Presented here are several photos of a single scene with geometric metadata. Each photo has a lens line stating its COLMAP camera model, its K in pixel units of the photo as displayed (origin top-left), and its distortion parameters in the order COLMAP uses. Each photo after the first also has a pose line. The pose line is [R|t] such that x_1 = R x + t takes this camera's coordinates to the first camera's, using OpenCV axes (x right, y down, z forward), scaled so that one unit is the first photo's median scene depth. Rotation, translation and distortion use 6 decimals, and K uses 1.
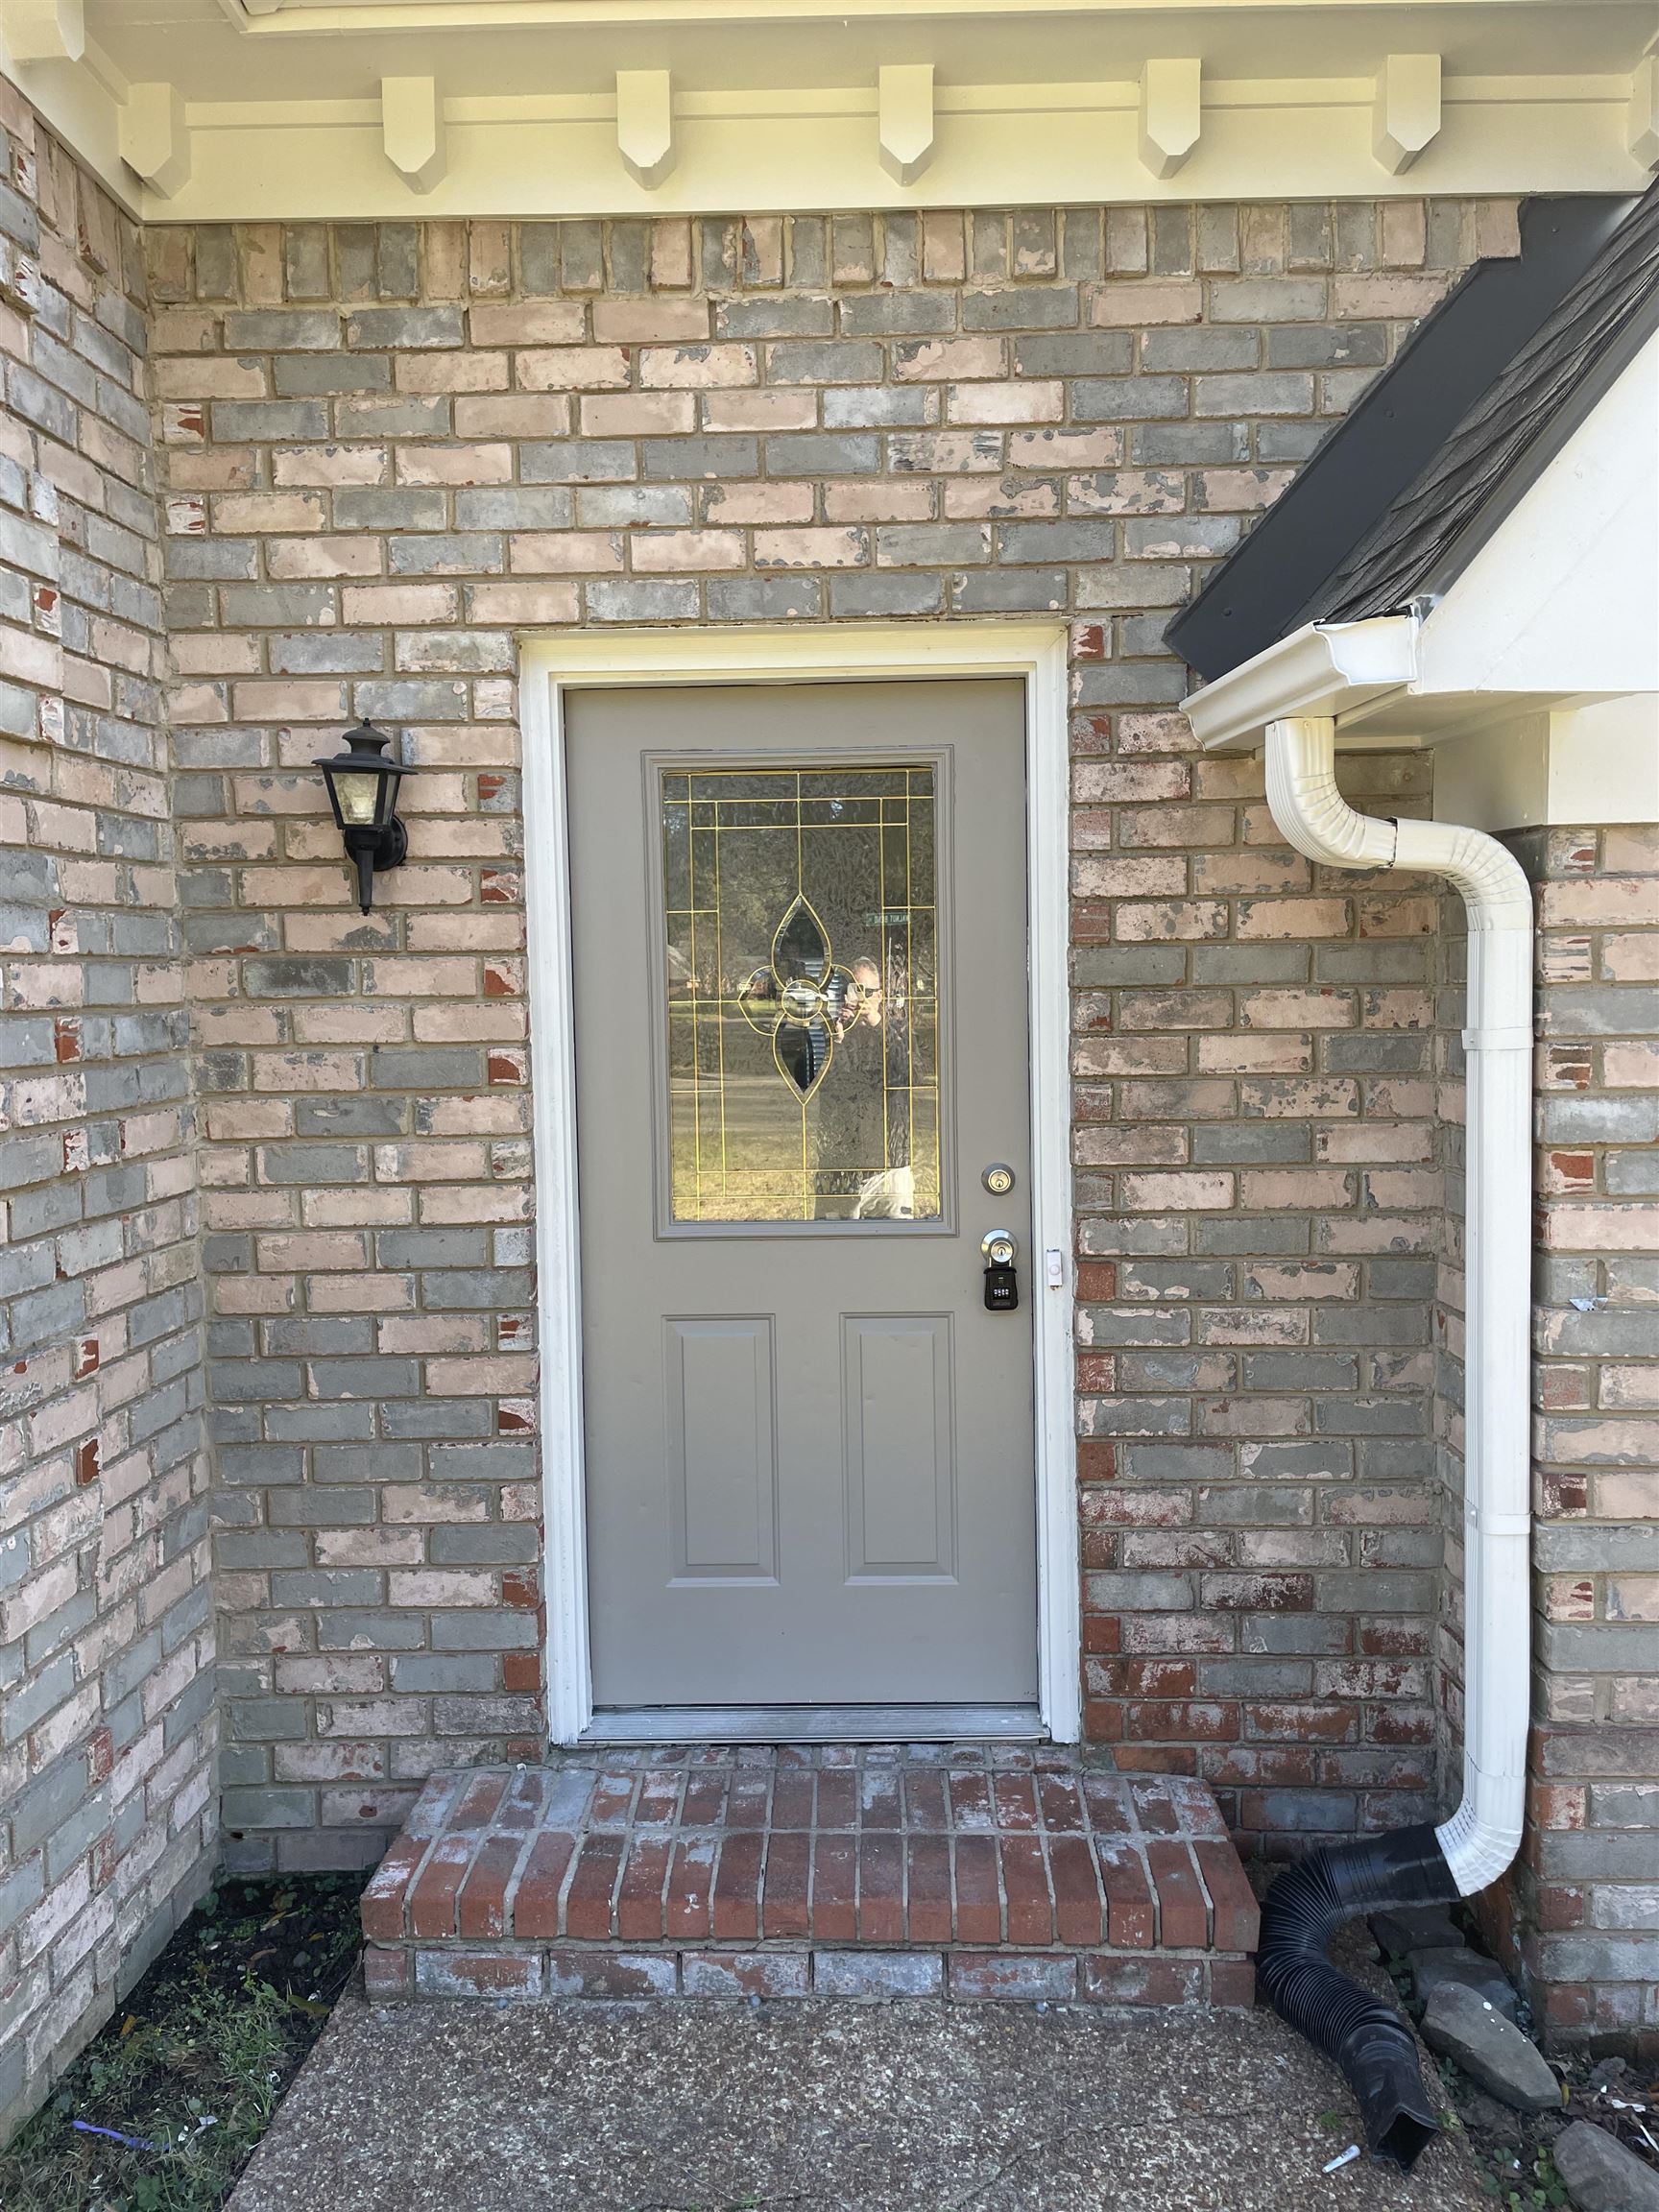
lens RADIAL K [[1672.3, 0, 828.0], [0, 1672.3, 1104.5], [0, 0, 1]] dist [0.068323, -0.084621]
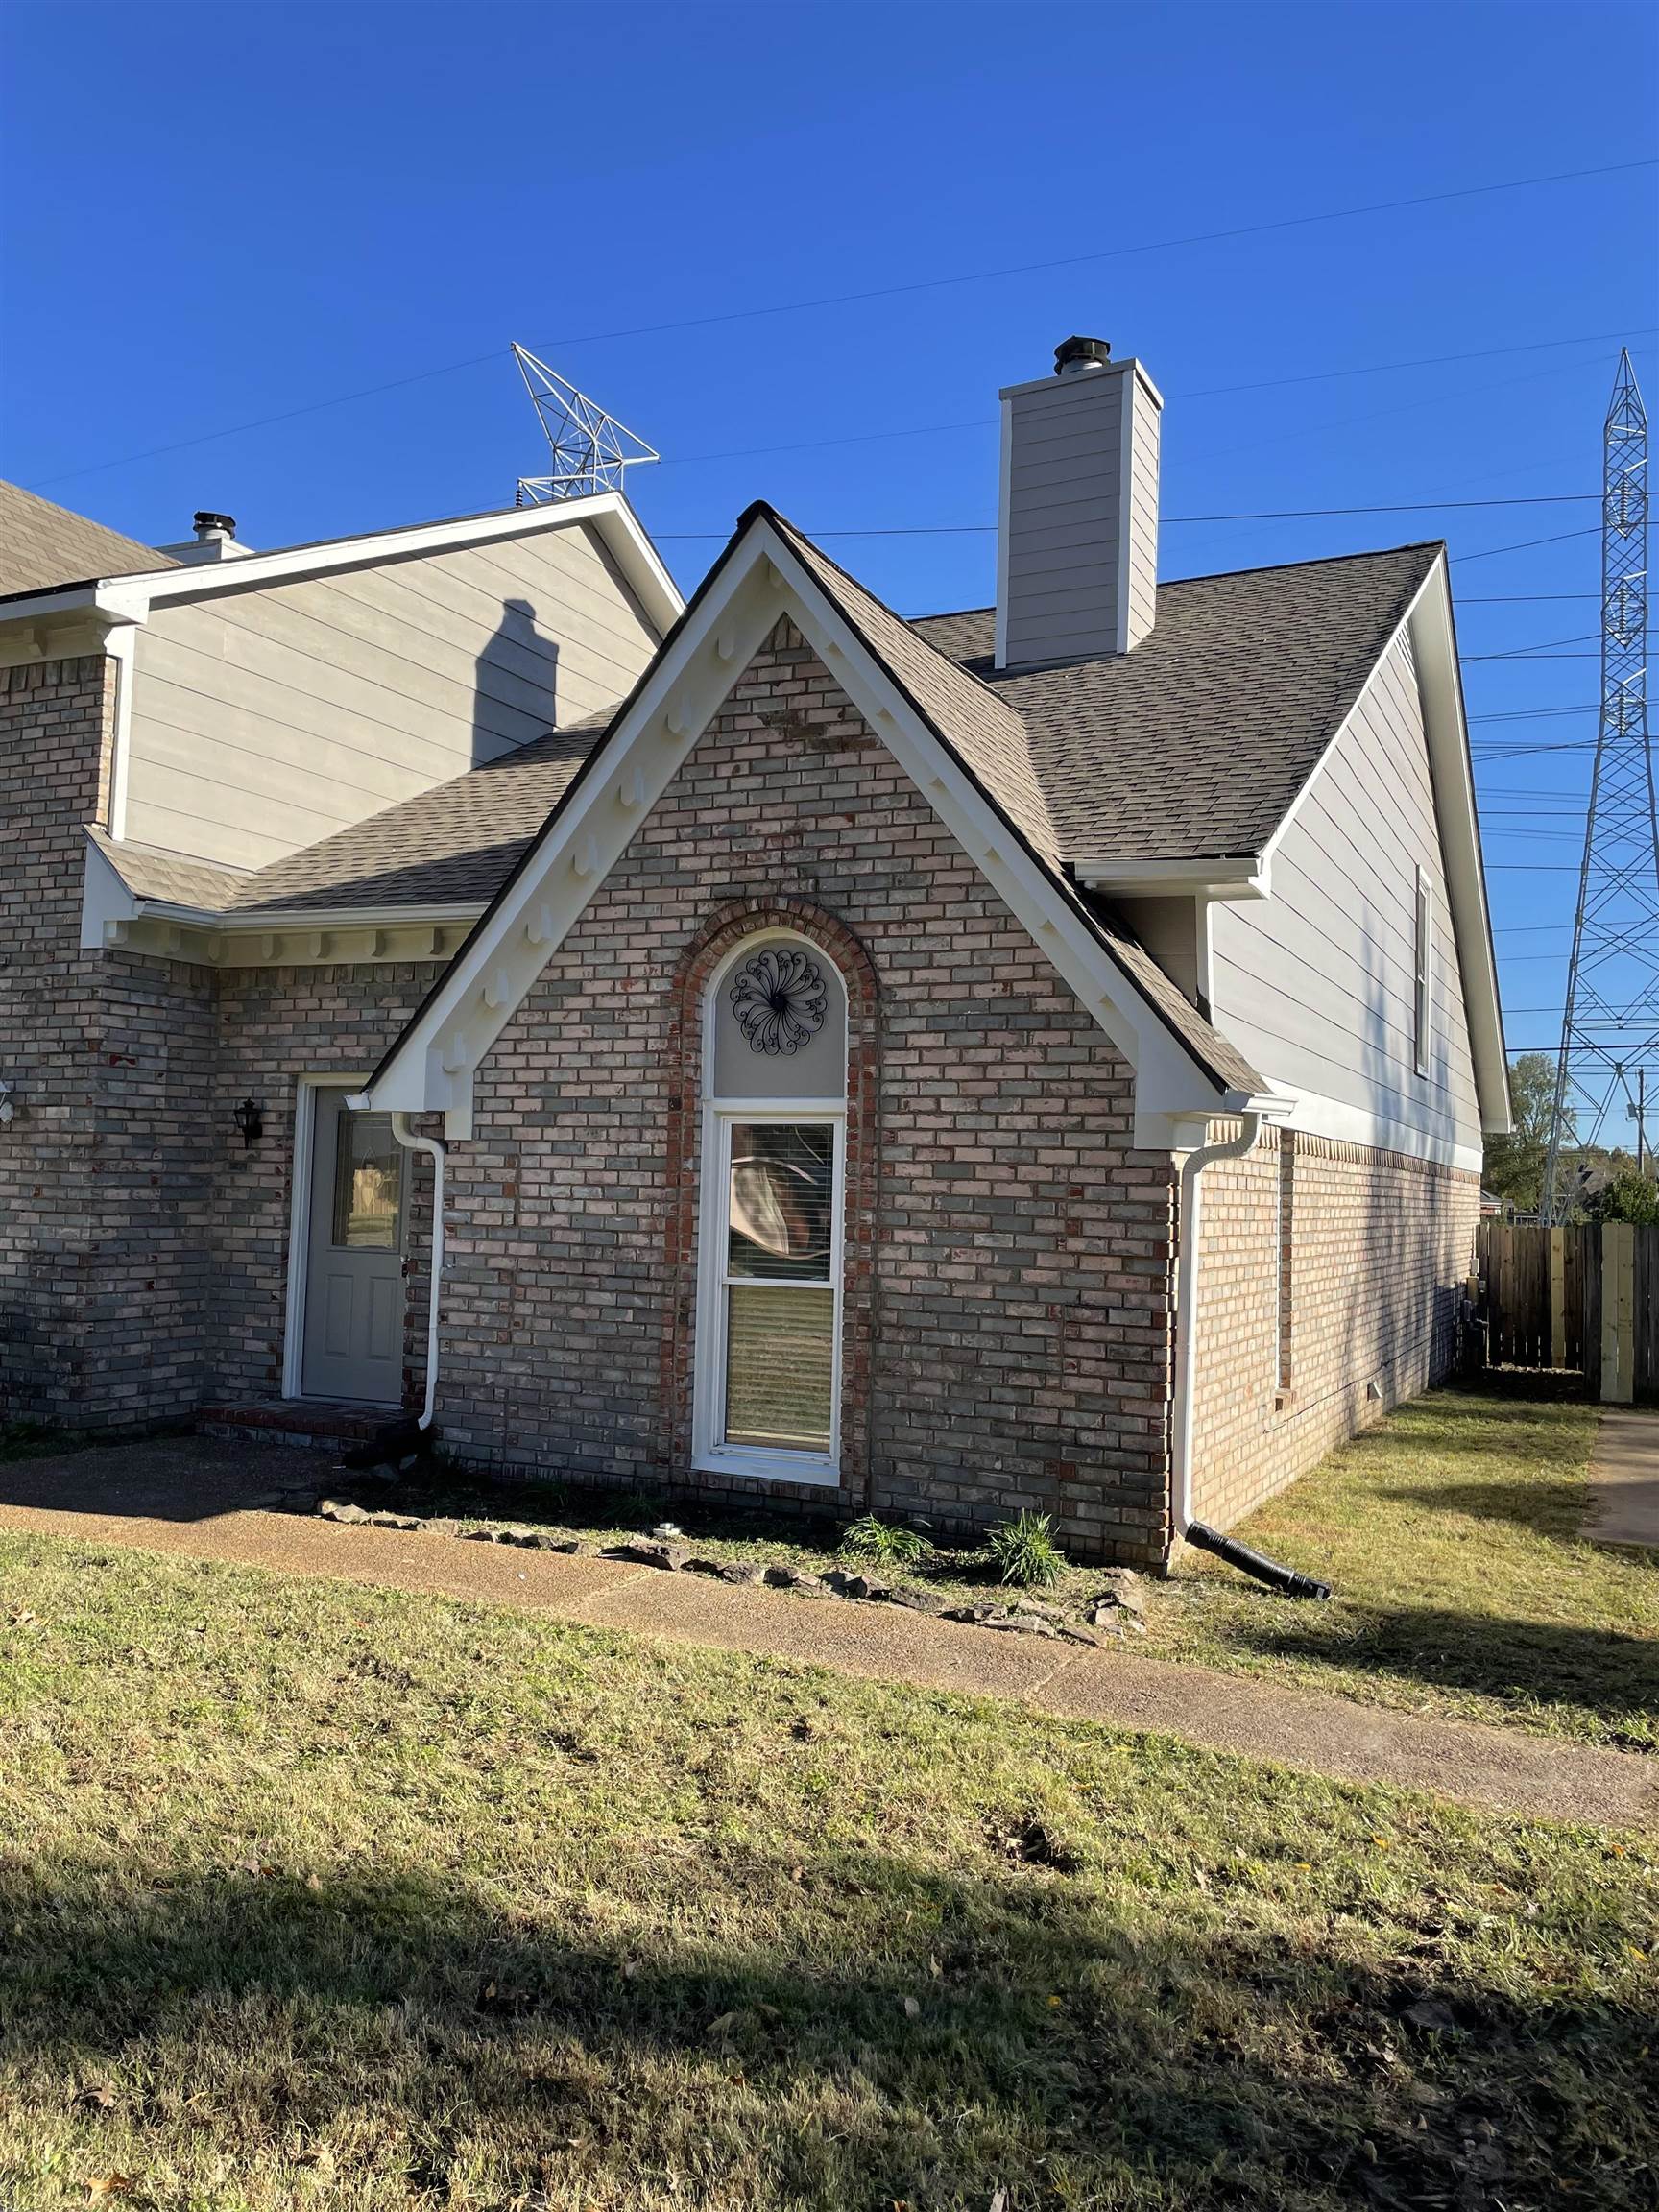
lens RADIAL K [[1672.3, 0, 833.5], [0, 1672.3, 1104.8], [0, 0, 1]] dist [0.068323, -0.084621]
pose [[0.911439, 0.023593, -0.410758, 2.366699], [-0.072941, 0.991806, -0.104881, 0.078139], [0.404918, 0.125554, 0.905692, -1.791602]]
